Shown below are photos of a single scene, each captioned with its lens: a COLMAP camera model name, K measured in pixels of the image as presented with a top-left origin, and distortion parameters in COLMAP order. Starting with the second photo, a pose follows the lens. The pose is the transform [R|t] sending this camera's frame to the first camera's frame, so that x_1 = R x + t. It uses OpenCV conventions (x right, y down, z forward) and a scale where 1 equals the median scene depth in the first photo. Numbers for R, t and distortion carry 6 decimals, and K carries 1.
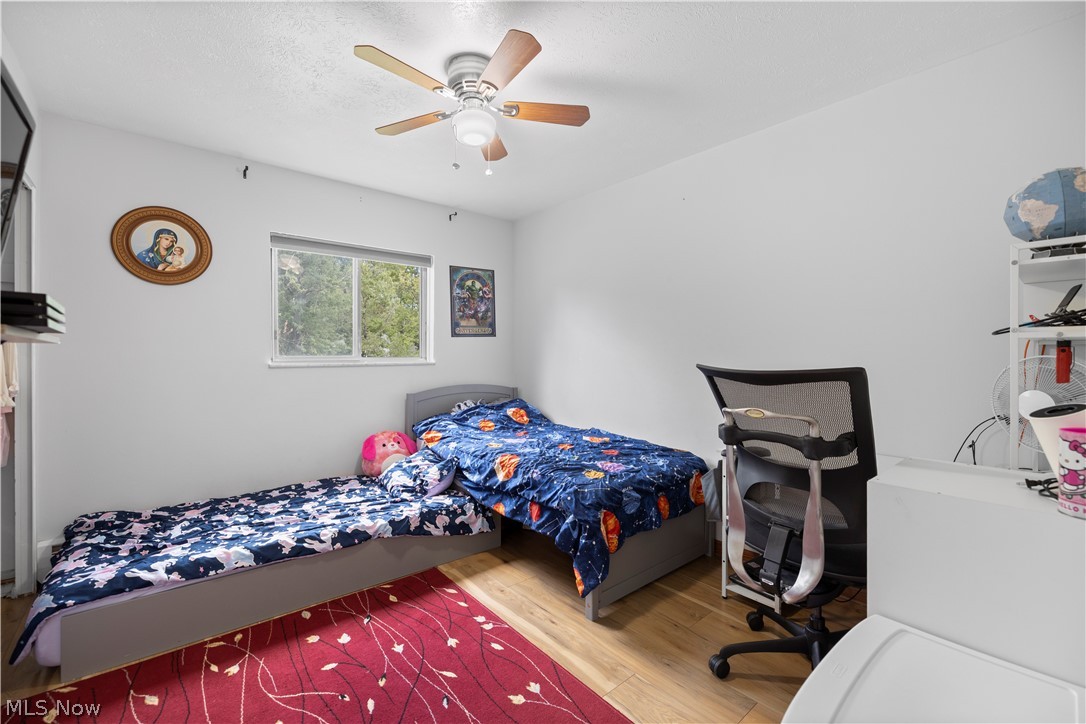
lens RADIAL K [[457.3, 0, 542.6], [0, 457.3, 359.2], [0, 0, 1]] dist [-0.003843, -0.000614]
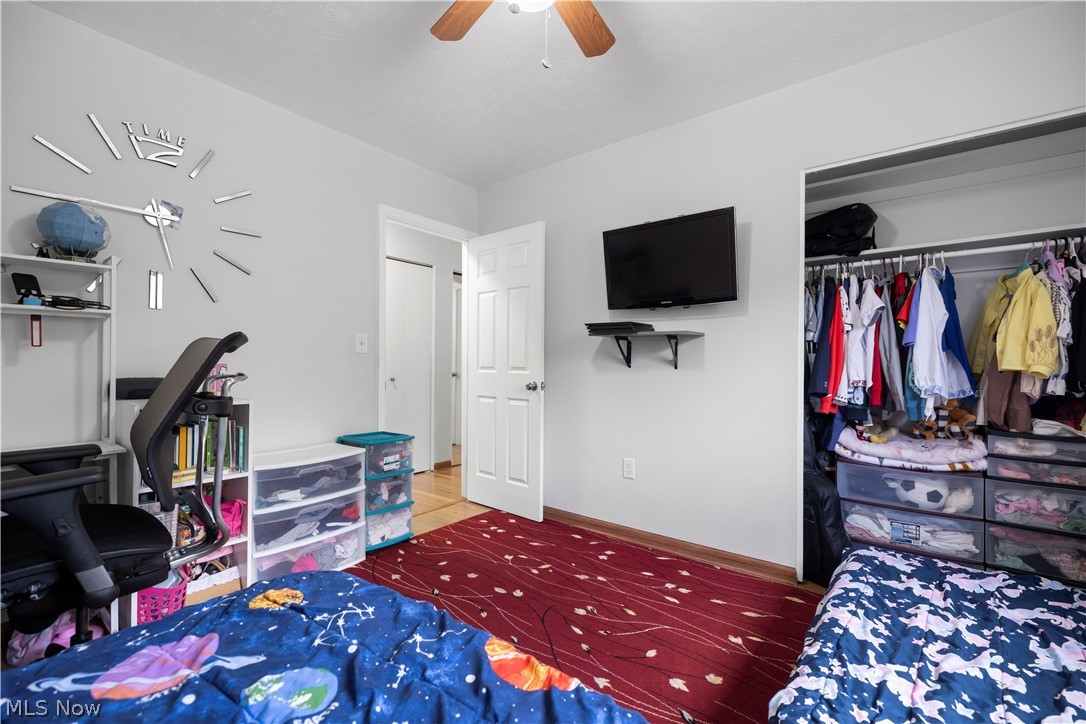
lens RADIAL K [[457.3, 0, 547.2], [0, 457.3, 363.9], [0, 0, 1]] dist [-0.003843, -0.000614]
pose [[-0.980195, -0.008417, -0.197858, -0.049705], [-0.007333, 0.999954, -0.006212, 0.063248], [0.197901, -0.004638, -0.980211, 1.841509]]
